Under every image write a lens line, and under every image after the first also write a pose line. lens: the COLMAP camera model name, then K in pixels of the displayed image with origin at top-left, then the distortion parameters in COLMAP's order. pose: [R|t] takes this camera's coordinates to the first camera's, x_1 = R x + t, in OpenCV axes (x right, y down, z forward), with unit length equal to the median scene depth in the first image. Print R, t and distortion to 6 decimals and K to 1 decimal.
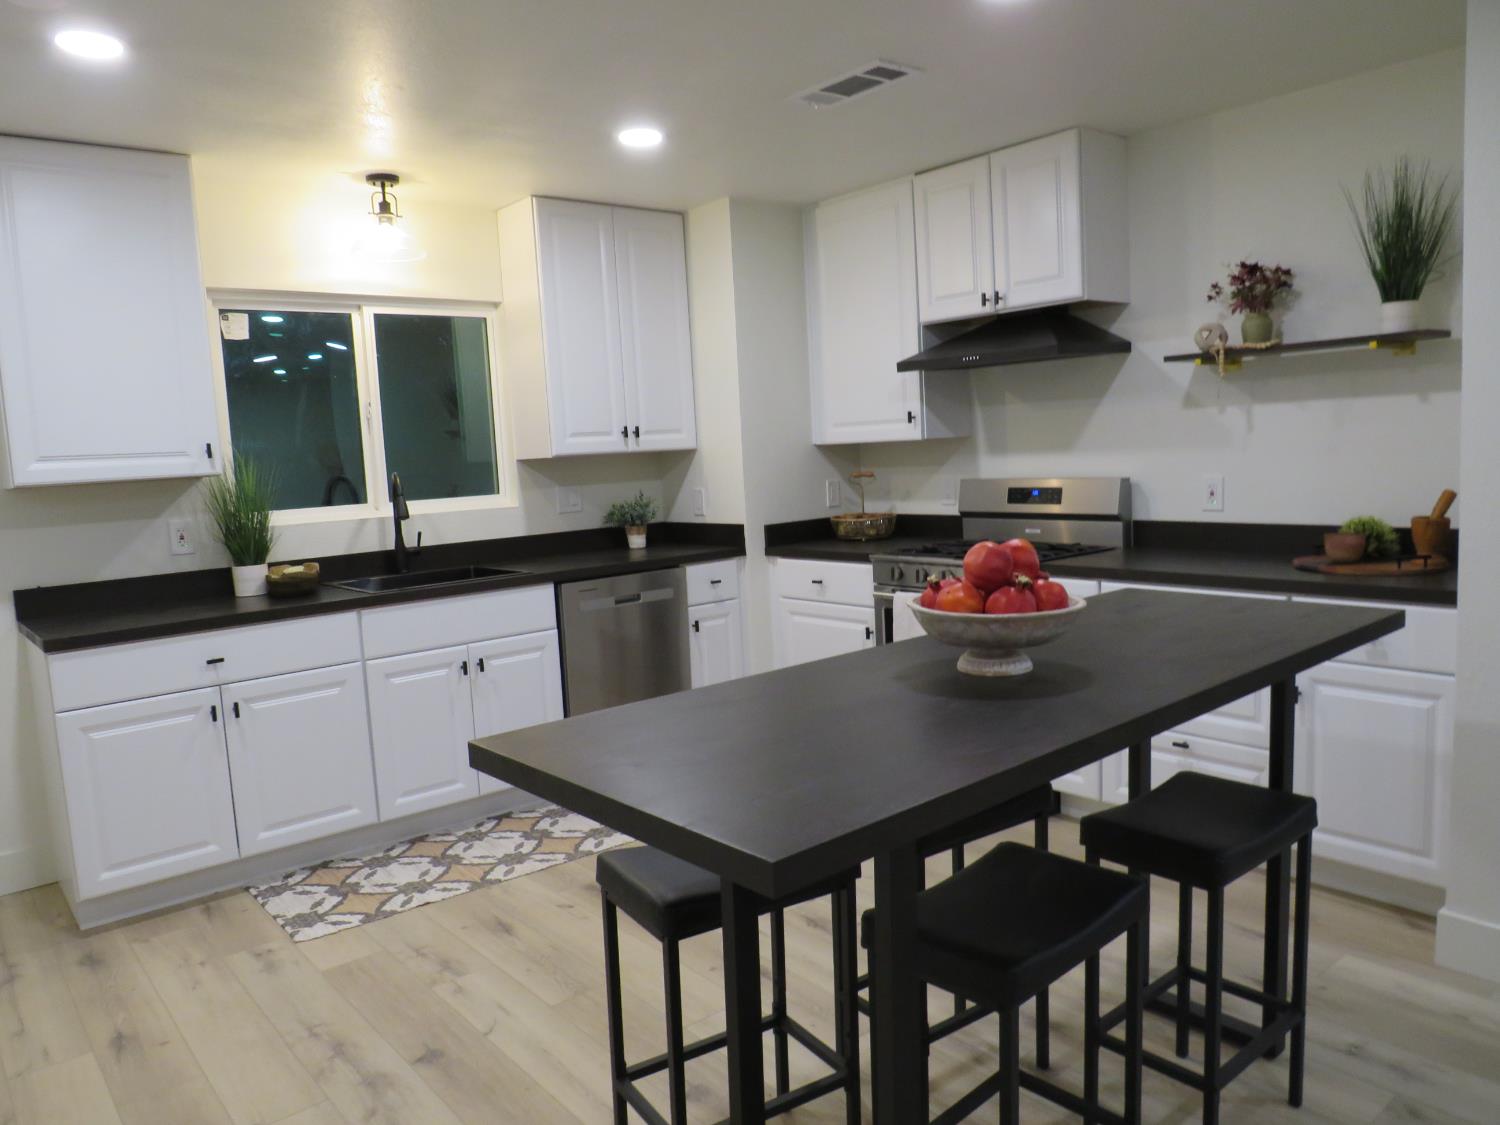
lens RADIAL K [[1064.4, 0, 752.4], [0, 1064.4, 563.1], [0, 0, 1]] dist [-0.029839, 0.007543]
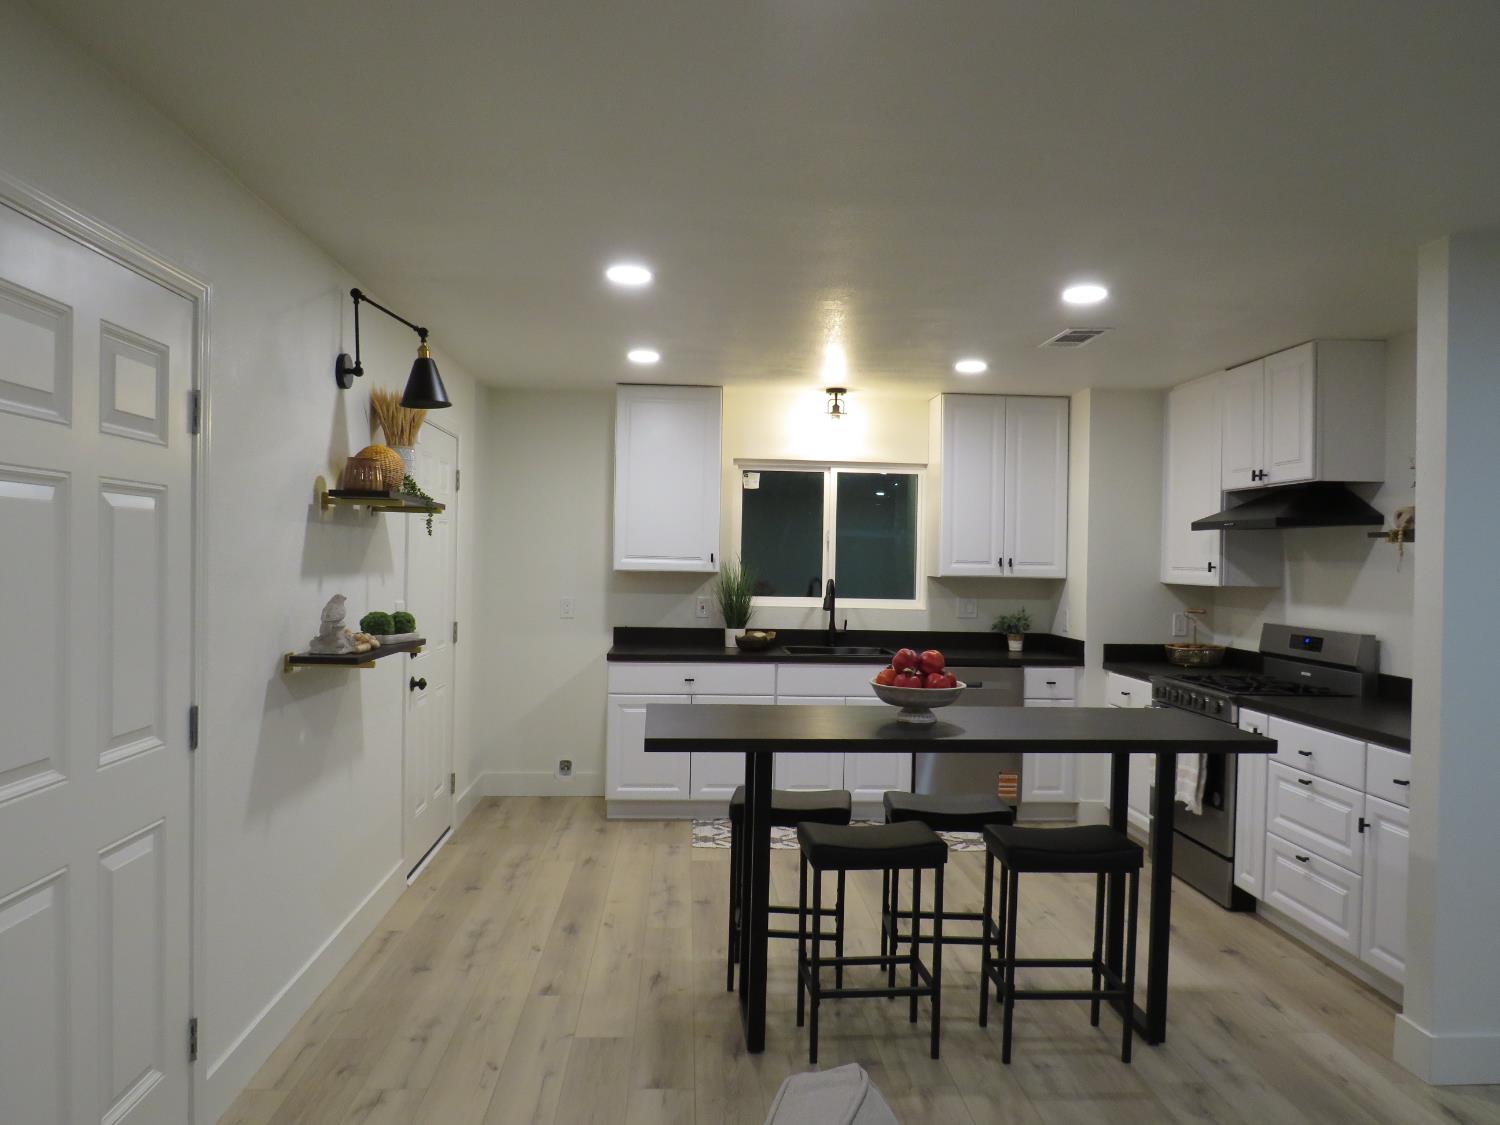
lens RADIAL K [[1064.4, 0, 746.8], [0, 1064.4, 566.5], [0, 0, 1]] dist [-0.029839, 0.007543]
pose [[0.800636, 0.072467, -0.594752, 0.455979], [-0.126383, 0.990750, -0.049416, -0.012644], [0.585669, 0.114731, 0.802389, -0.278156]]
